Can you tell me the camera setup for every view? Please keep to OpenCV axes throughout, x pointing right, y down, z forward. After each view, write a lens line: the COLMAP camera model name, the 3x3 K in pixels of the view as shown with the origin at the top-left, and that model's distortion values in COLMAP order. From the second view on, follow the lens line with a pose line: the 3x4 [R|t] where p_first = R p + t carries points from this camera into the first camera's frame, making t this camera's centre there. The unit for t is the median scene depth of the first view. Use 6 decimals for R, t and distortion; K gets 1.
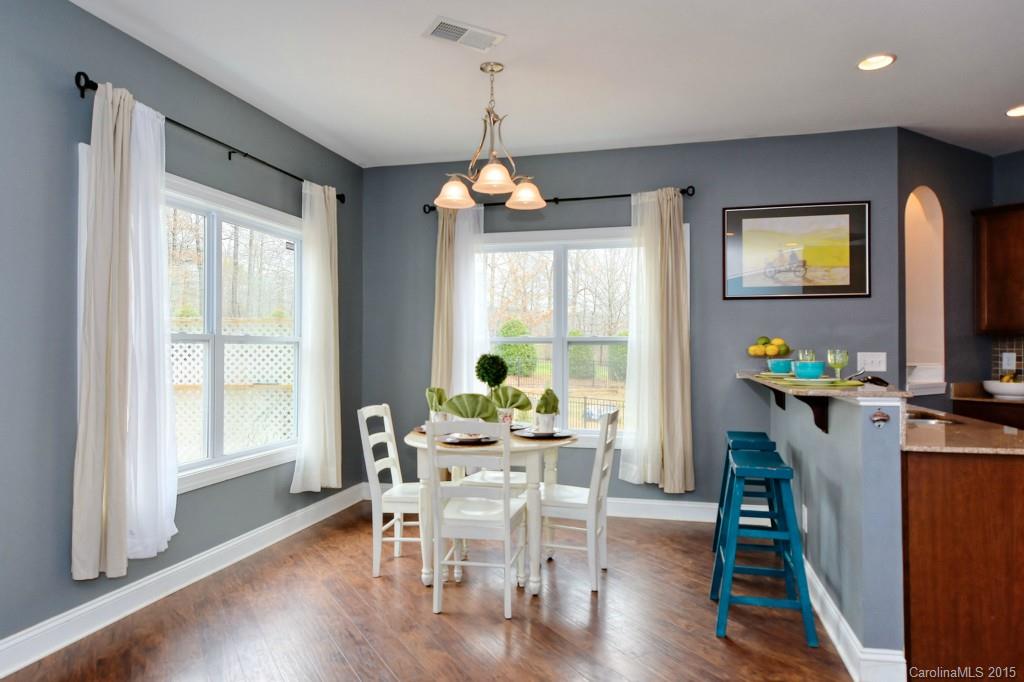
lens RADIAL K [[629.0, 0, 508.3], [0, 629.0, 340.2], [0, 0, 1]] dist [-0.002730, -0.001316]
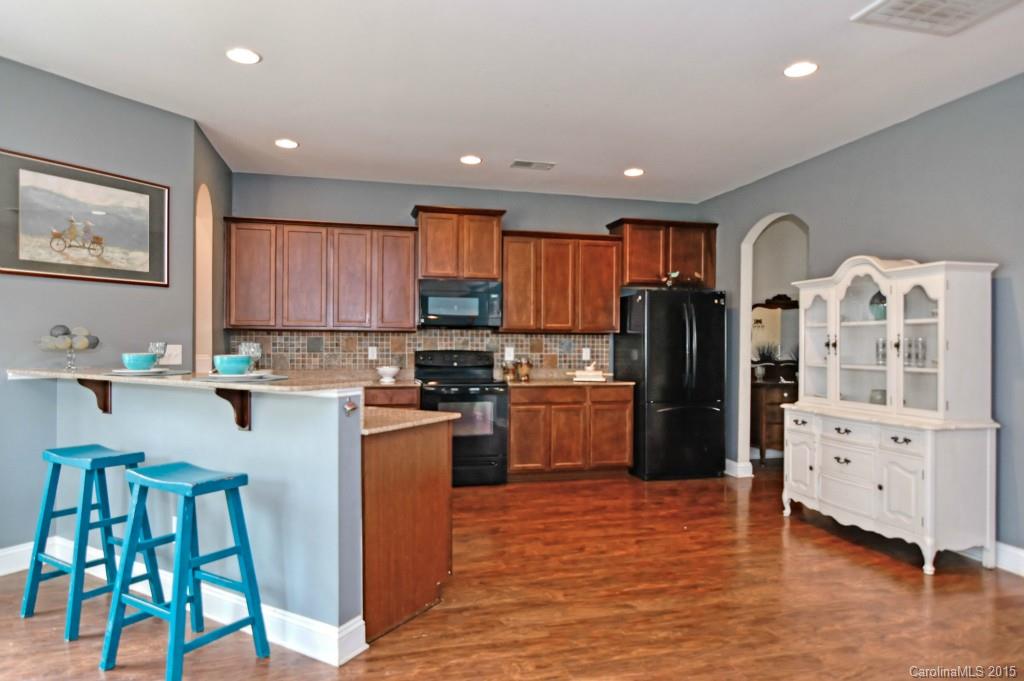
lens RADIAL K [[620.4, 0, 509.5], [0, 620.4, 343.3], [0, 0, 1]] dist [-0.004289, 0.001194]
pose [[0.279902, 0.000090, 0.960029, -0.183934], [-0.018682, 0.999811, 0.005353, 0.001678], [-0.959847, -0.019434, 0.279851, 0.233524]]
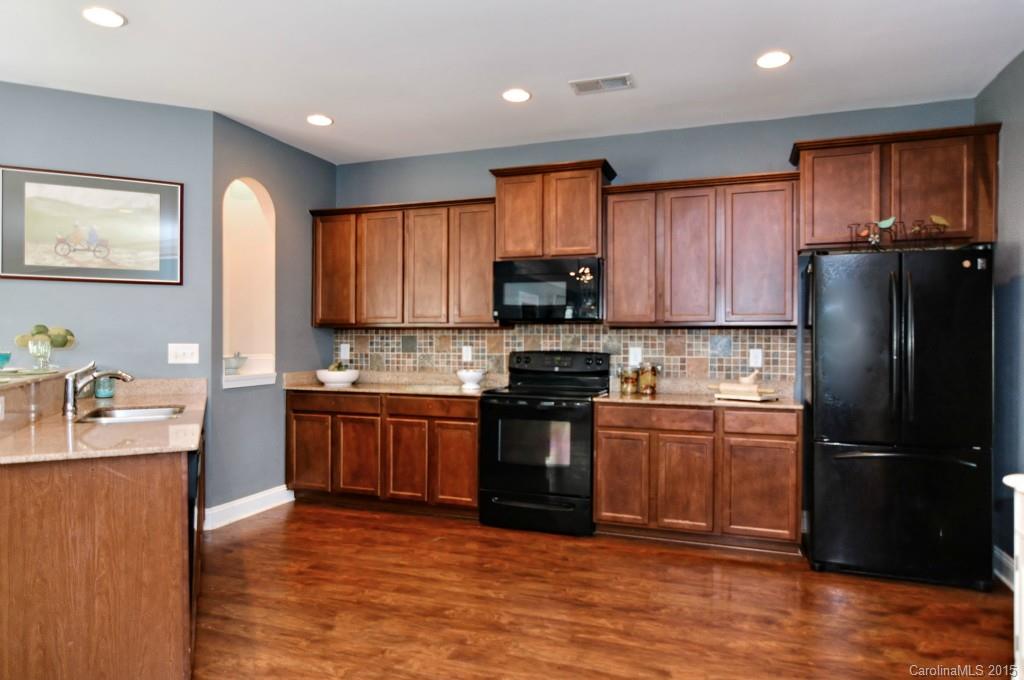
lens RADIAL K [[629.0, 0, 508.3], [0, 629.0, 339.2], [0, 0, 1]] dist [-0.002730, -0.001316]
pose [[0.768228, 0.003599, 0.640166, 0.346996], [-0.012282, 0.999883, 0.009119, -0.002362], [-0.640059, -0.014868, 0.768182, -0.040620]]
